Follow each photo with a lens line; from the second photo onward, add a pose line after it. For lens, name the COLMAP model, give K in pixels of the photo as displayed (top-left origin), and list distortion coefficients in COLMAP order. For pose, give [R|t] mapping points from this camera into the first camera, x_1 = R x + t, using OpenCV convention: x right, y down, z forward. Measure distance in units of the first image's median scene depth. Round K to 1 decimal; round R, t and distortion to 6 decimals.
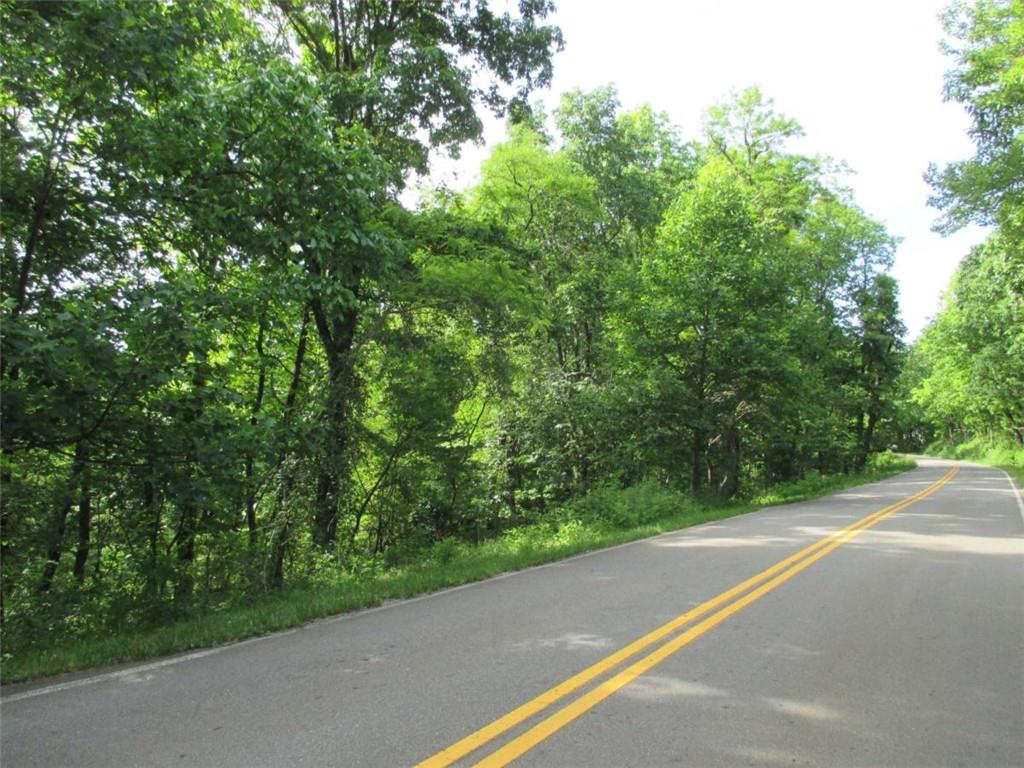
lens RADIAL K [[838.3, 0, 513.0], [0, 838.3, 384.6], [0, 0, 1]] dist [-0.006900, -0.025383]
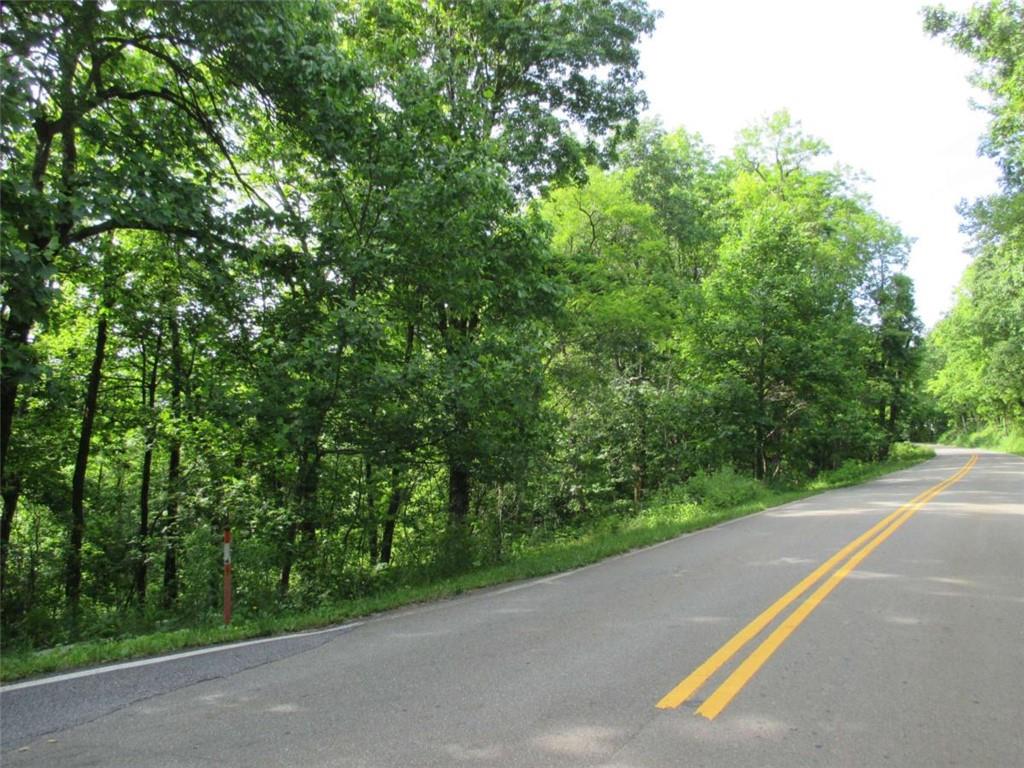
lens RADIAL K [[838.3, 0, 510.4], [0, 838.3, 383.1], [0, 0, 1]] dist [-0.006900, -0.025383]
pose [[0.999630, -0.025683, -0.009007, -0.068889], [0.025670, 0.999669, -0.001549, -0.007599], [0.009044, 0.001318, 0.999958, -0.096313]]
